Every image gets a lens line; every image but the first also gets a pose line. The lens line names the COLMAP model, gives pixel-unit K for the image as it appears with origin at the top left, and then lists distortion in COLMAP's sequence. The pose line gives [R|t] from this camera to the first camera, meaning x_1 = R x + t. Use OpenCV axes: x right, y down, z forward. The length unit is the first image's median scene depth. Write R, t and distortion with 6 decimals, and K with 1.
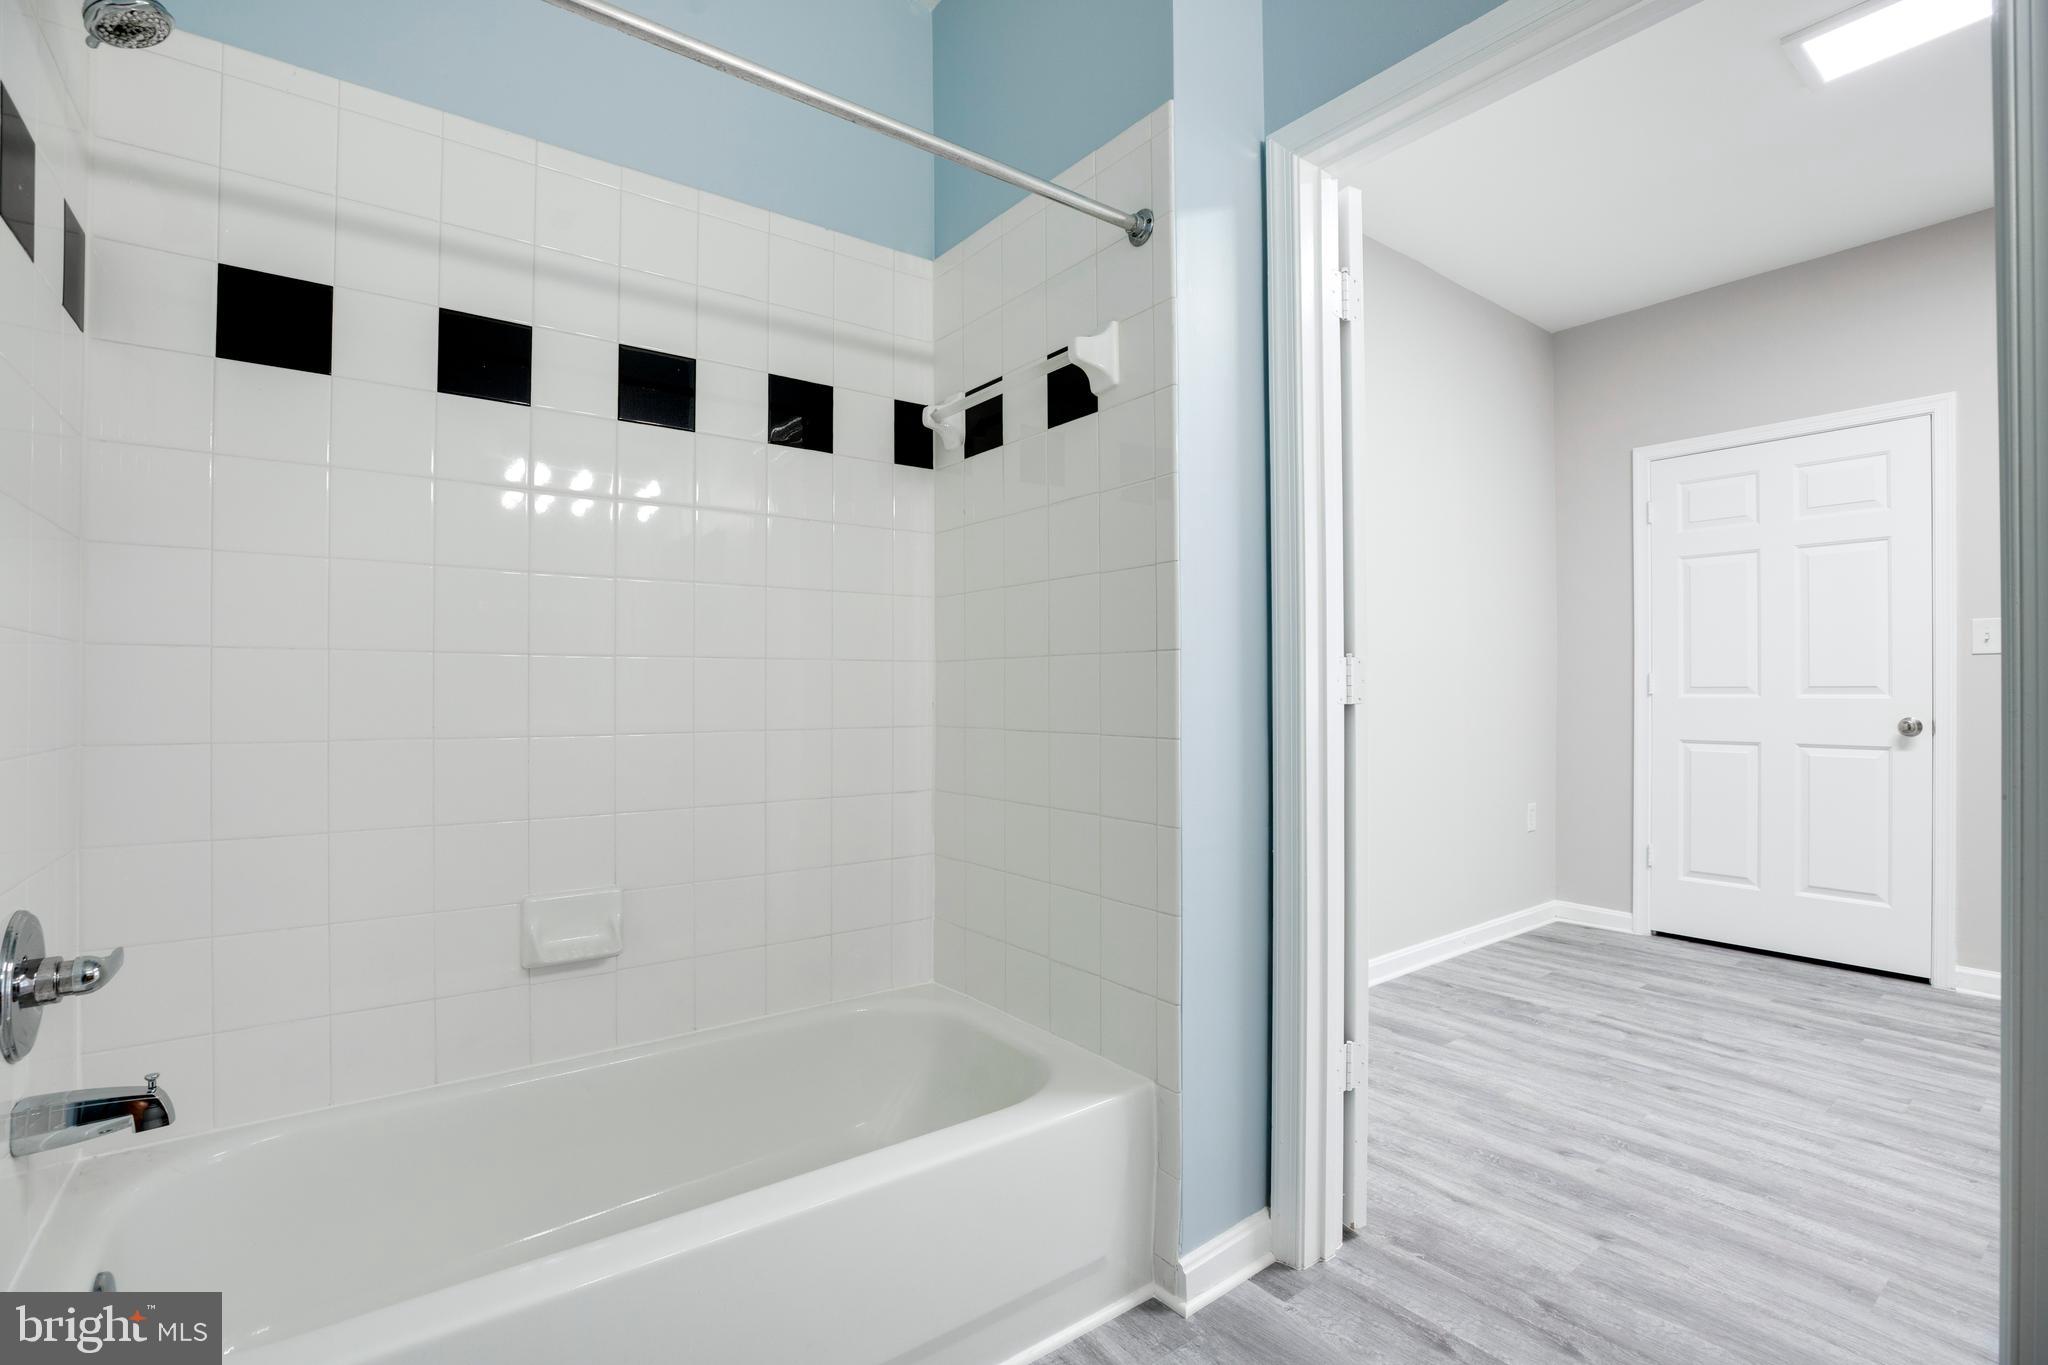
lens RADIAL K [[942.3, 0, 1022.6], [0, 942.3, 698.3], [0, 0, 1]] dist [-0.046649, 0.014186]
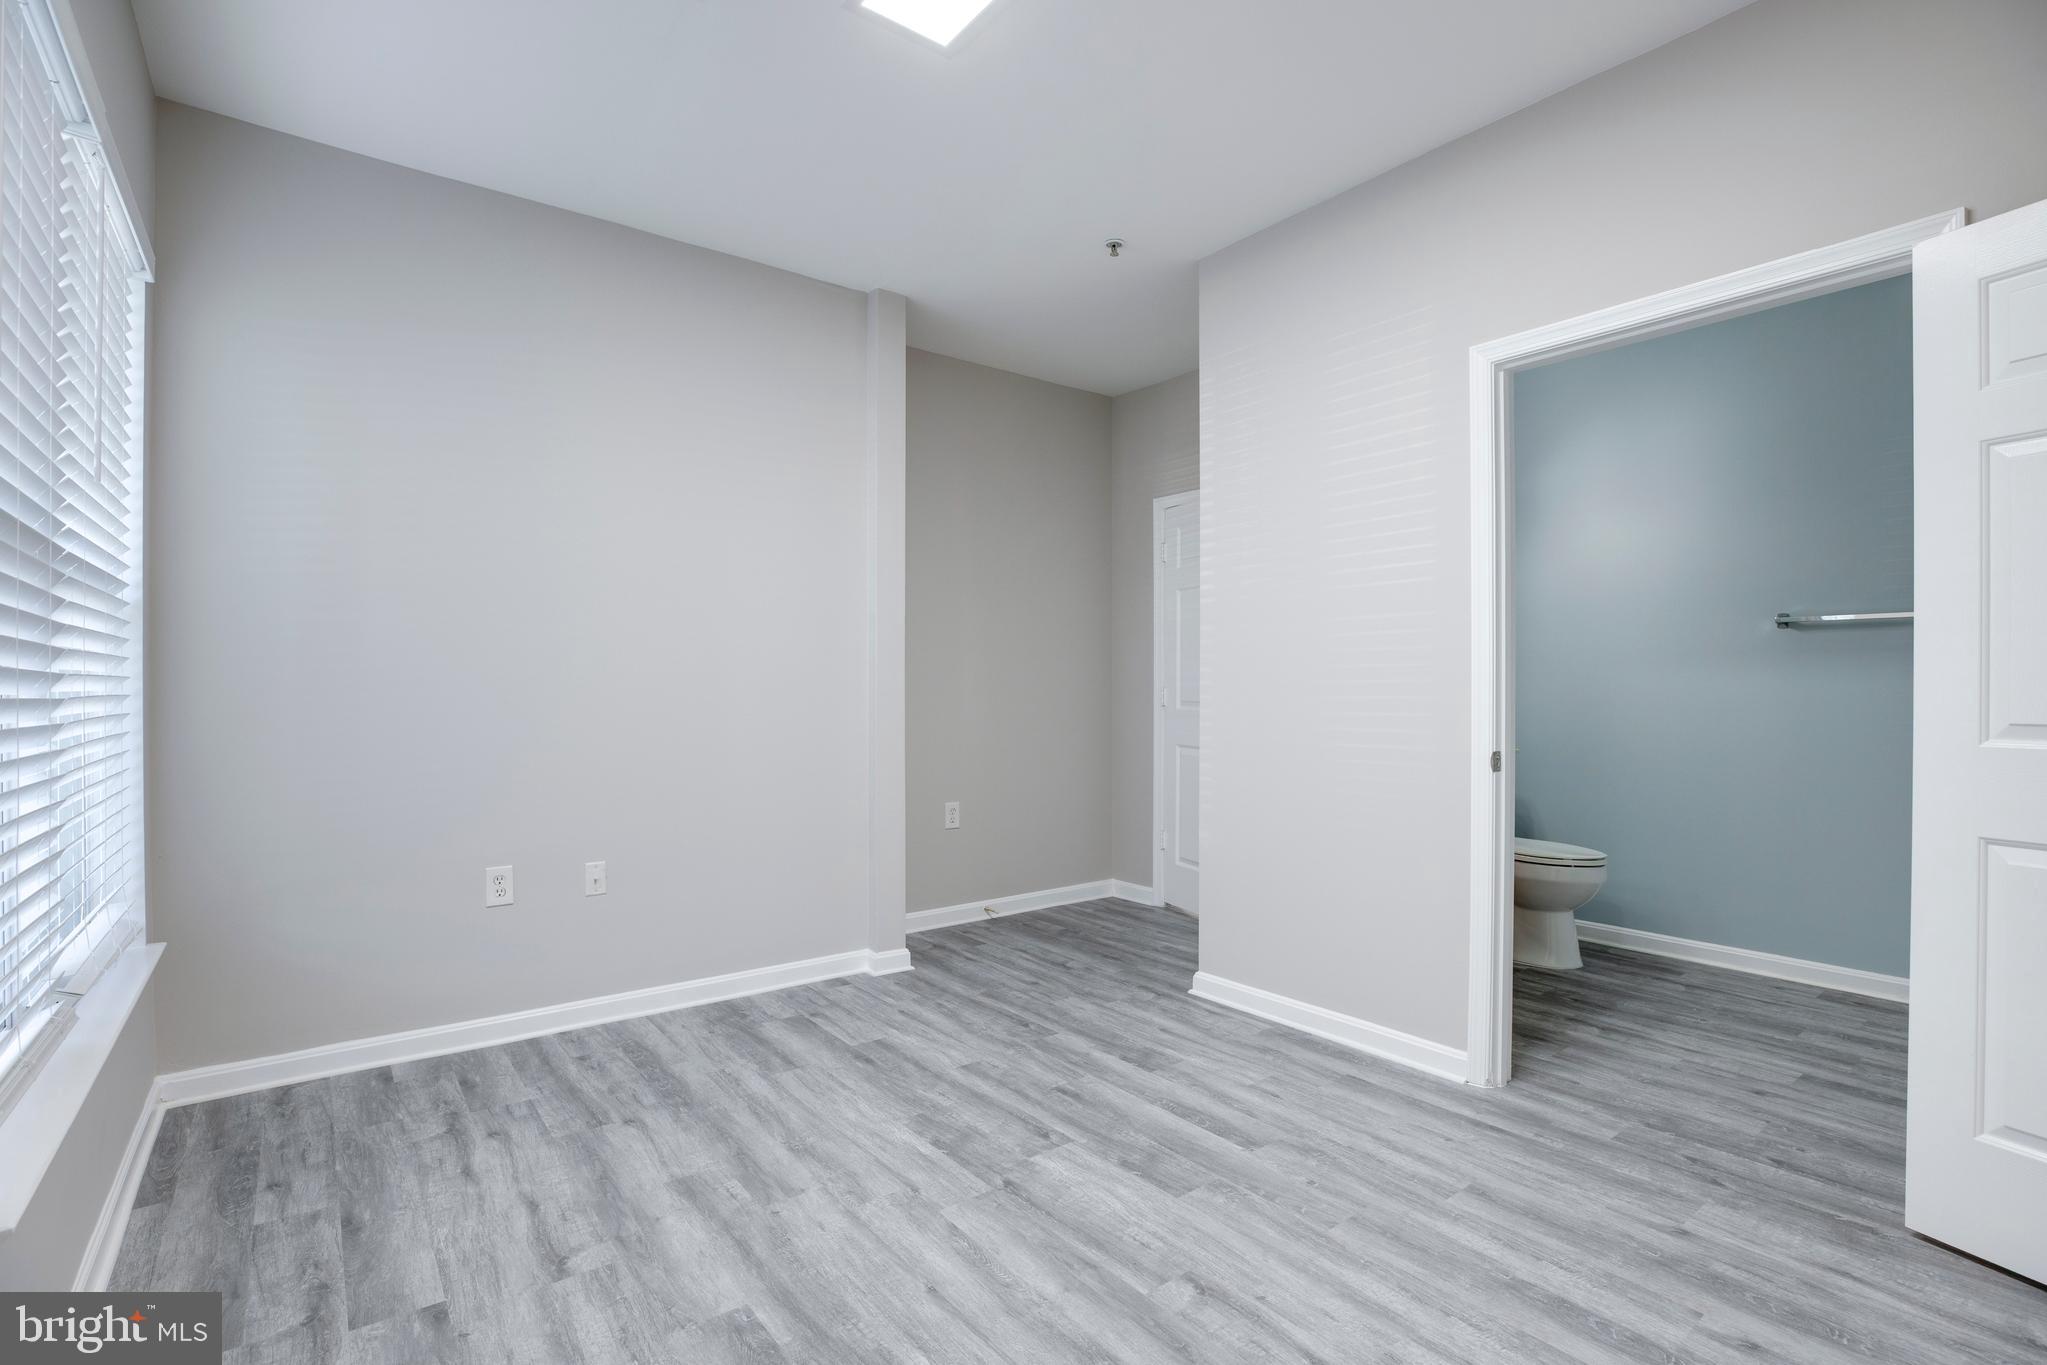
lens RADIAL K [[941.8, 0, 1022.1], [0, 941.8, 698.3], [0, 0, 1]] dist [-0.046649, 0.014186]
pose [[-0.999997, 0.001711, -0.002008, 0.983418], [0.001679, 0.999874, 0.015759, -0.039536], [0.002034, 0.015756, -0.999874, 1.439522]]
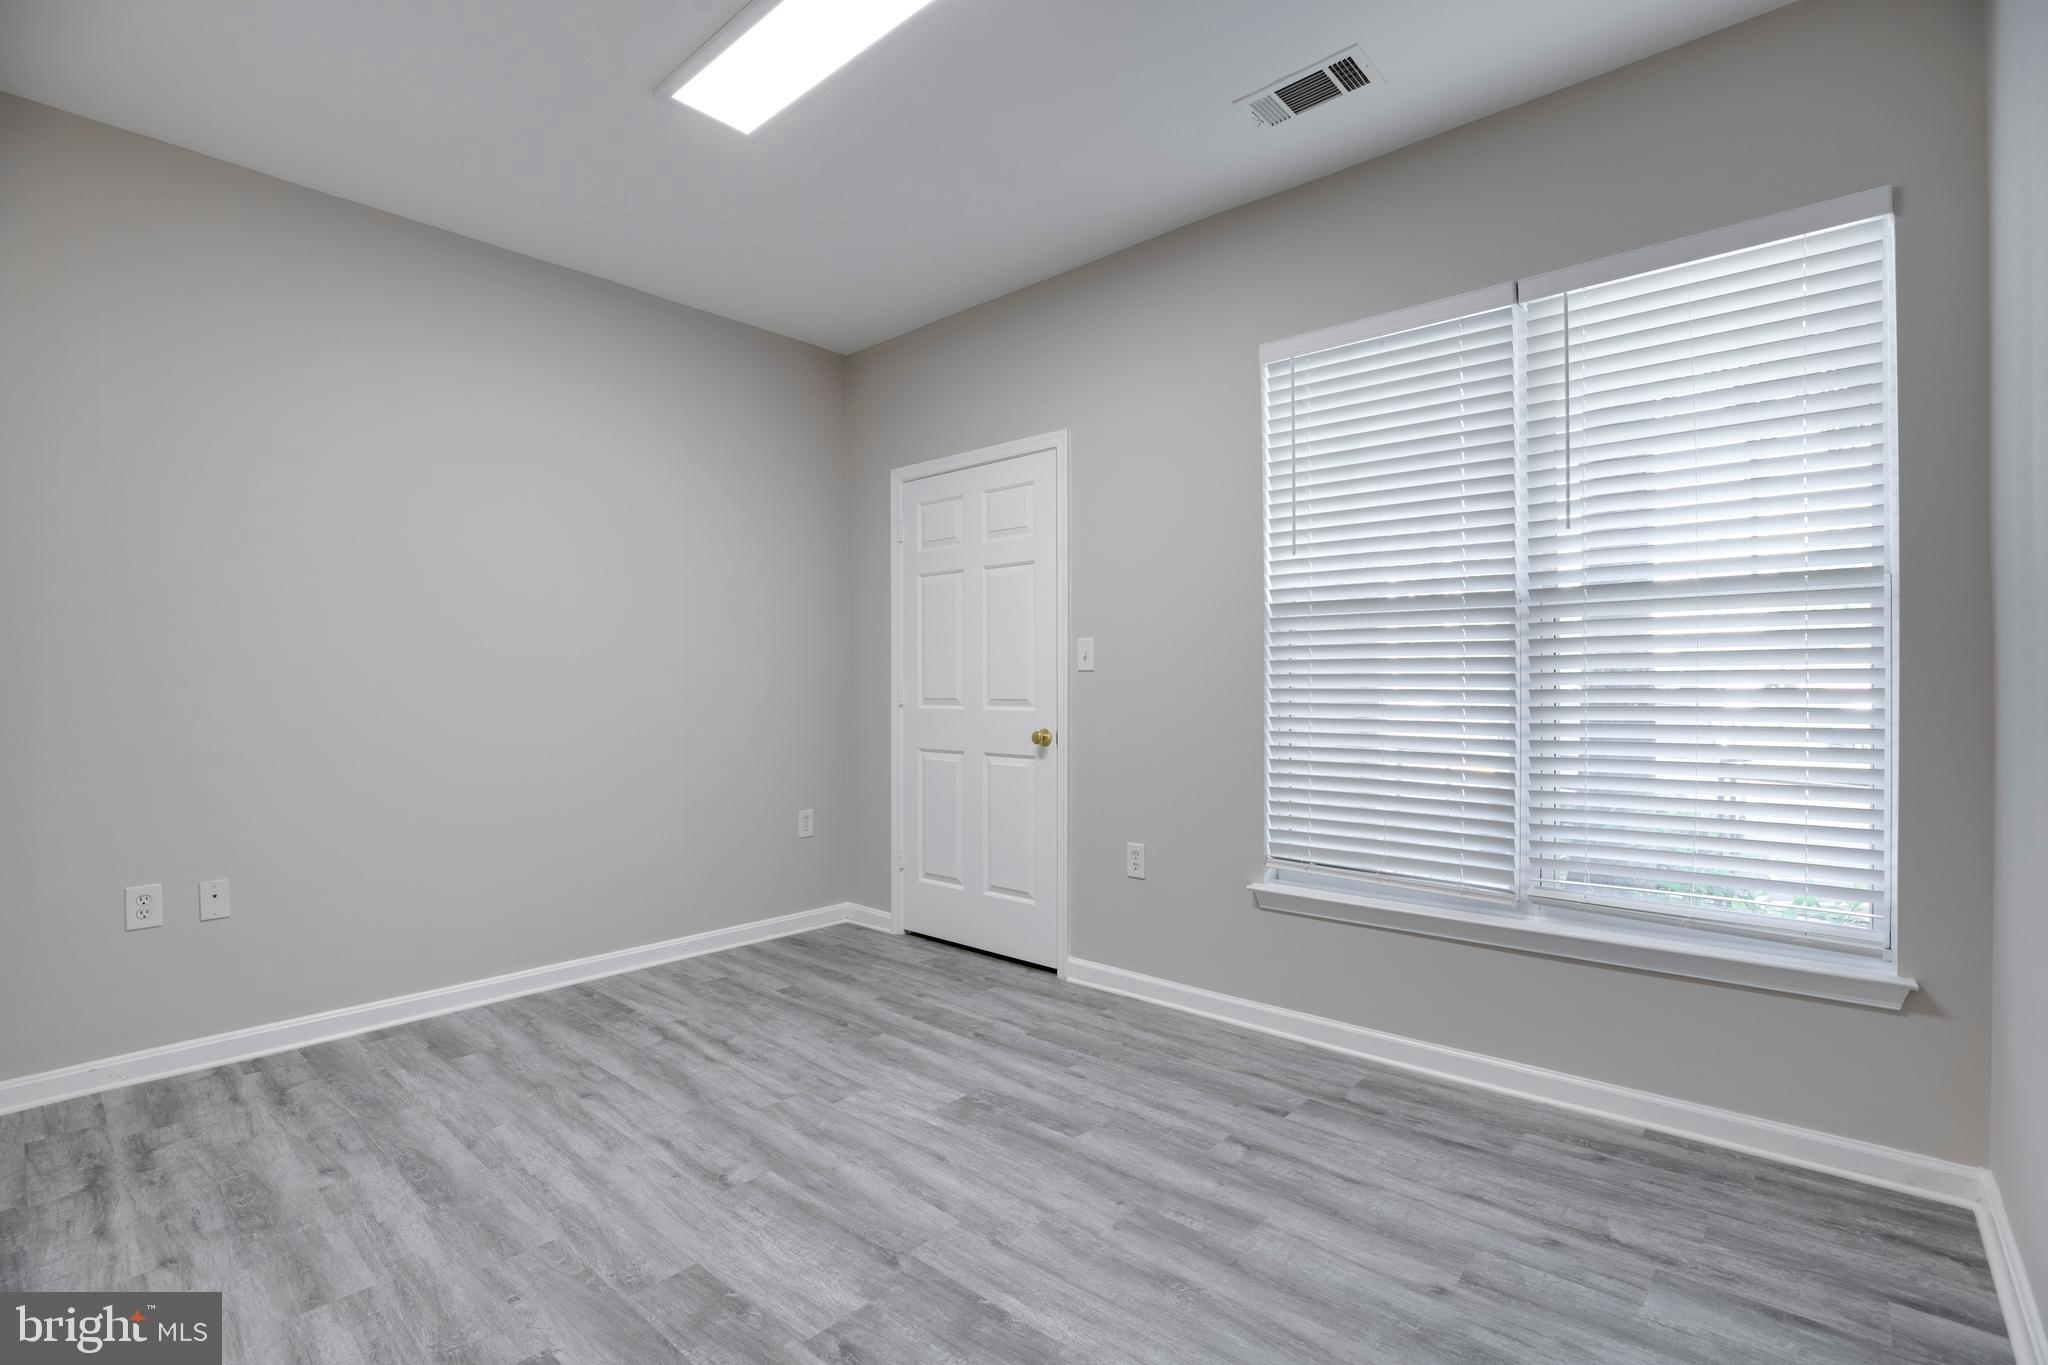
lens RADIAL K [[942.3, 0, 1022.6], [0, 942.3, 698.3], [0, 0, 1]] dist [-0.046649, 0.014186]
pose [[0.981965, -0.003692, 0.189028, 0.960135], [0.002473, 0.999975, 0.006682, -0.028982], [-0.189047, -0.006094, 0.981949, -0.114395]]
